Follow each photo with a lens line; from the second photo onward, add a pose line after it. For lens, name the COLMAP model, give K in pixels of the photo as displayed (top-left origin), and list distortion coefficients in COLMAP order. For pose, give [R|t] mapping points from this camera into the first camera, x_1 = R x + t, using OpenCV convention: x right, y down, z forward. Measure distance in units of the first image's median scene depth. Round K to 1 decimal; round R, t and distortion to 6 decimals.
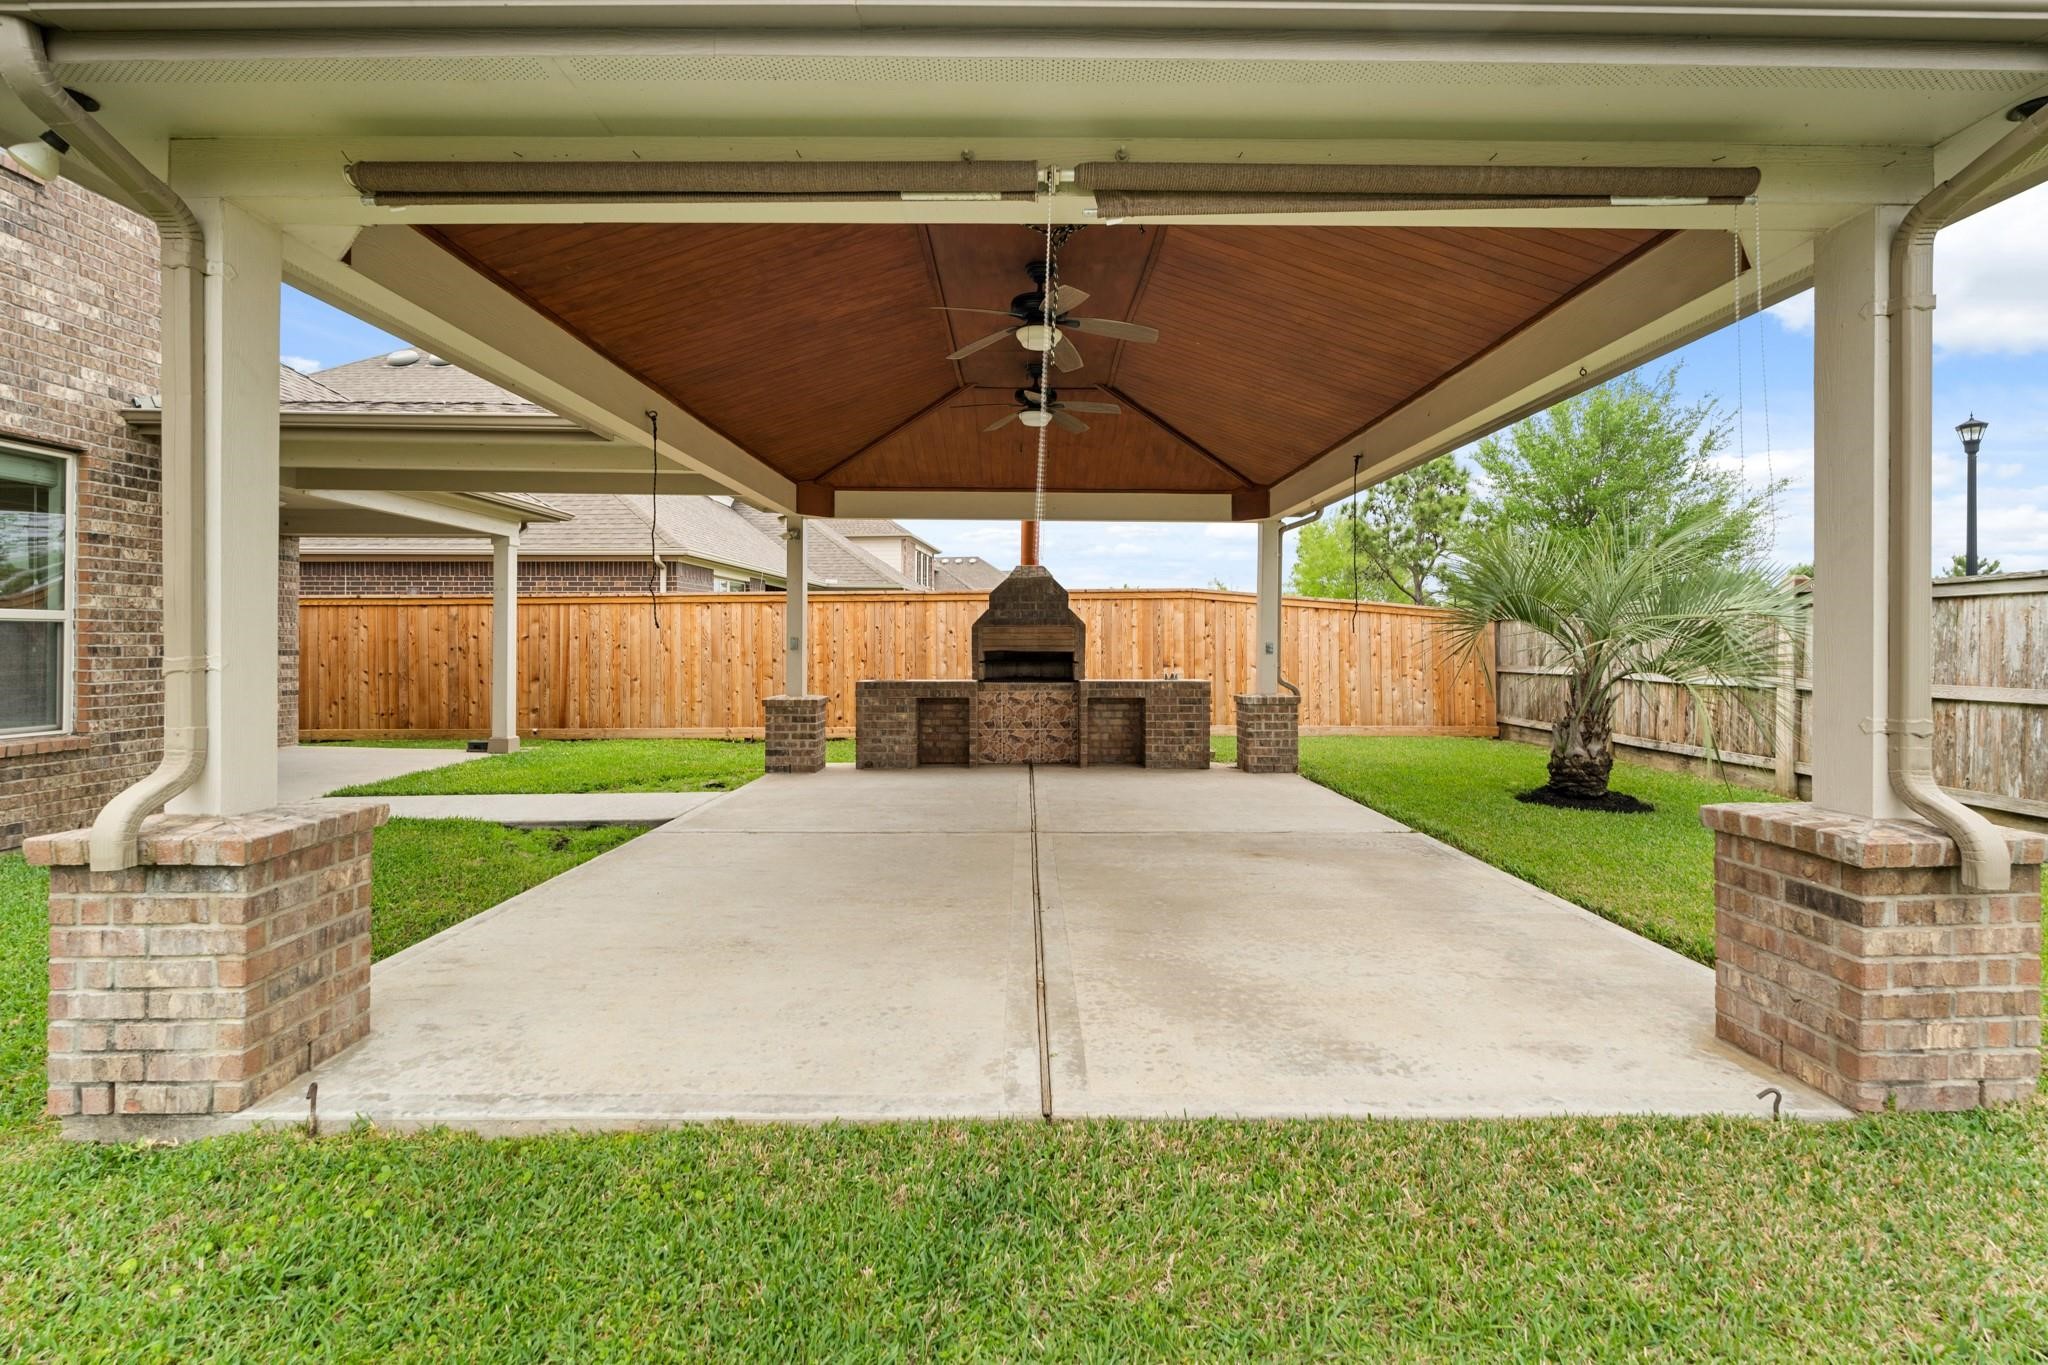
lens RADIAL K [[904.7, 0, 1024.5], [0, 904.7, 649.1], [0, 0, 1]] dist [-0.005253, -0.000392]
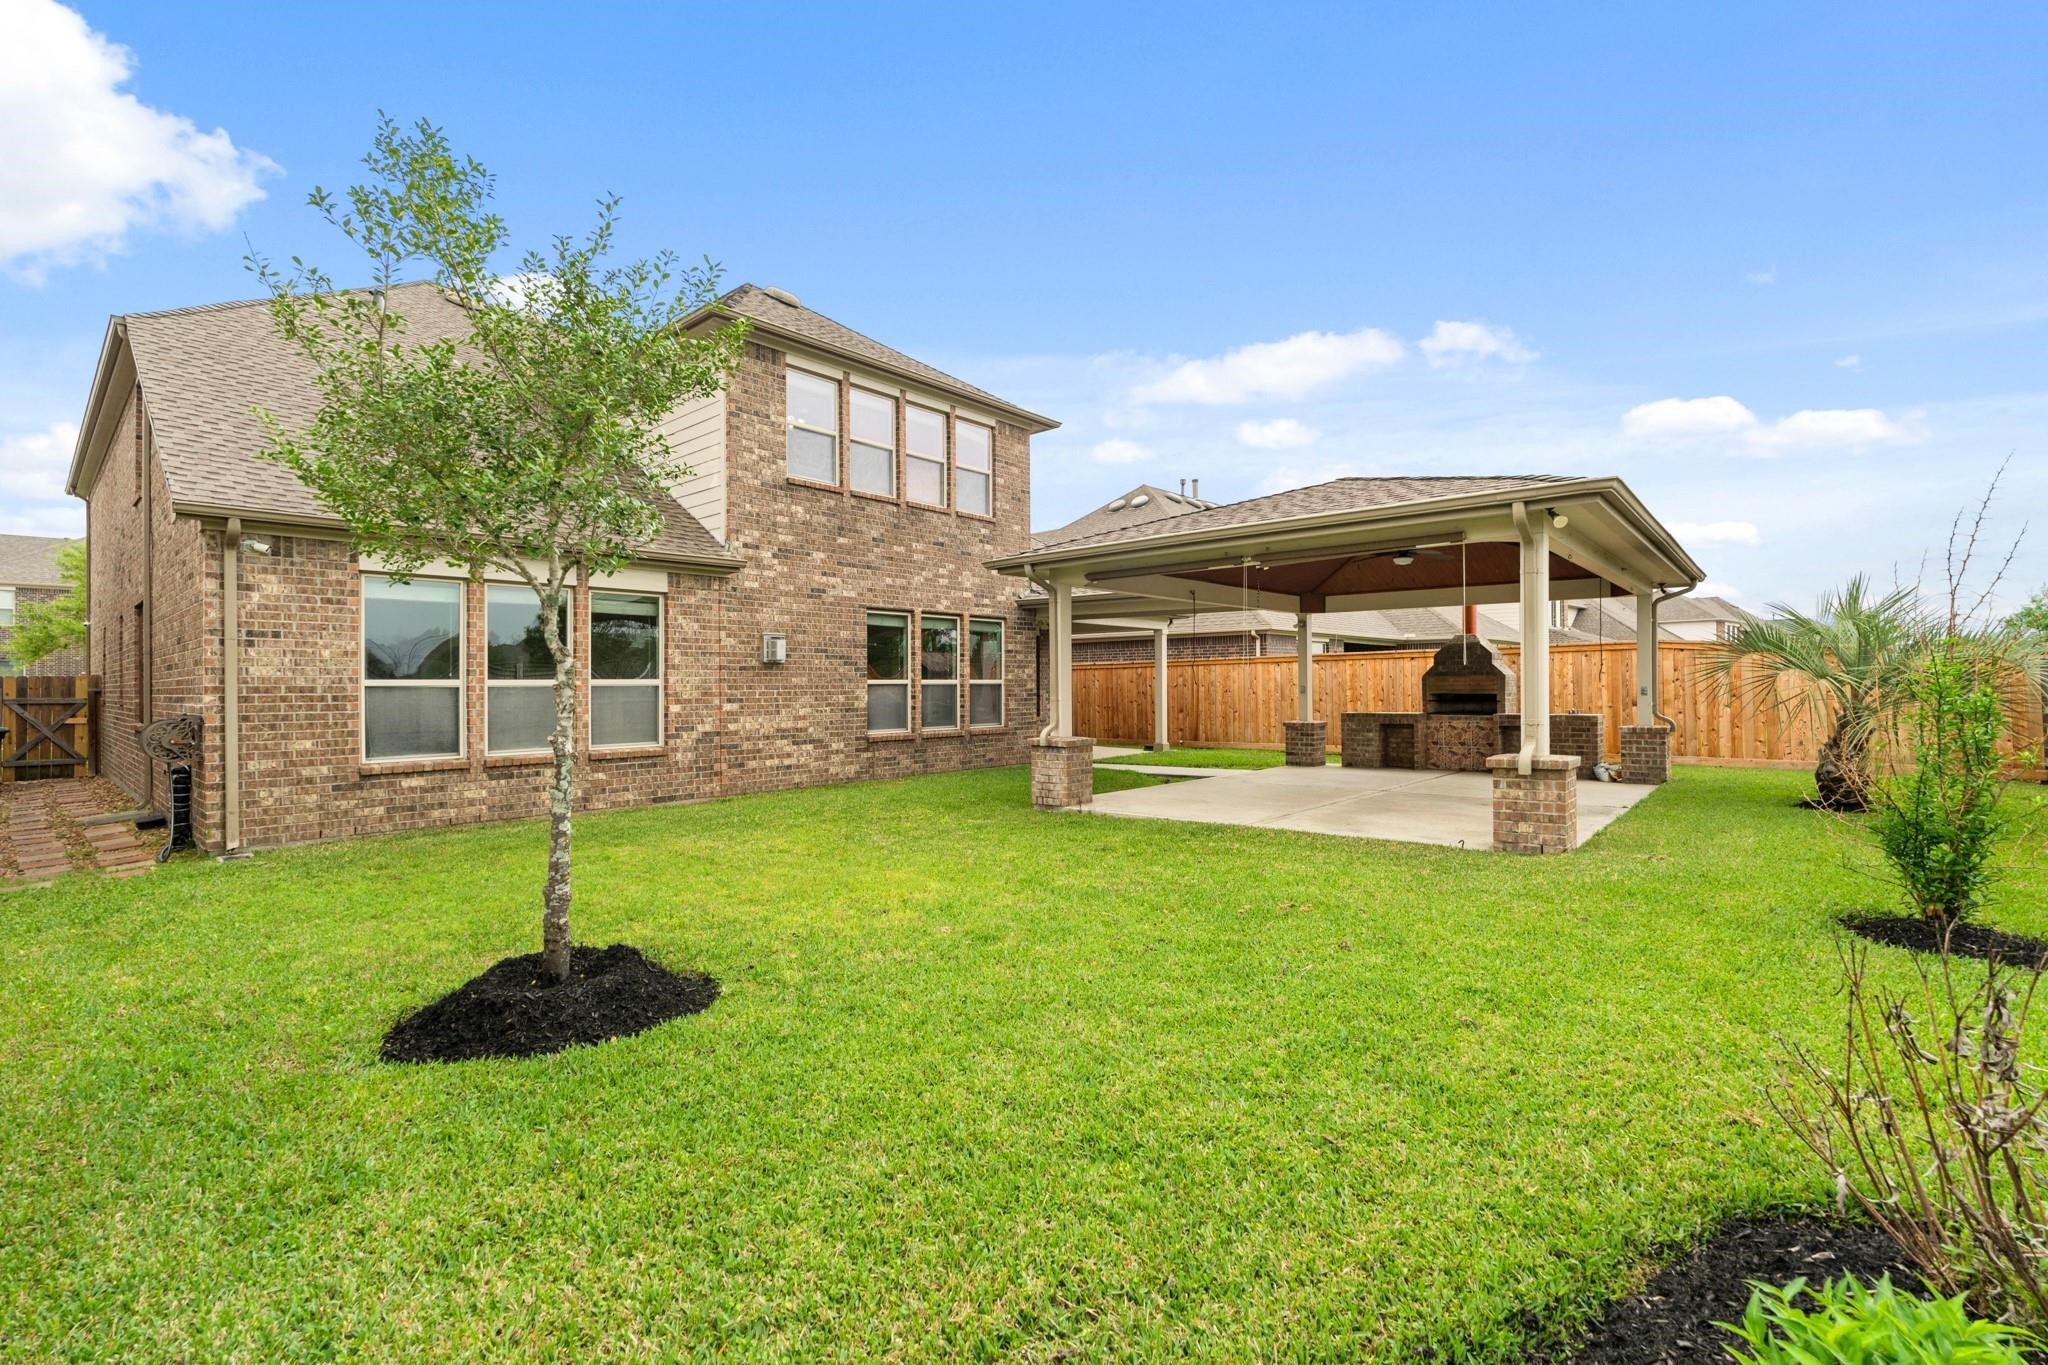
lens RADIAL K [[904.7, 0, 1021.3], [0, 904.7, 685.5], [0, 0, 1]] dist [-0.005253, -0.000392]
pose [[0.750980, -0.008442, -0.660271, 0.432944], [0.005315, 0.999963, -0.006740, -0.004721], [0.660304, 0.001552, 0.750997, -0.568021]]
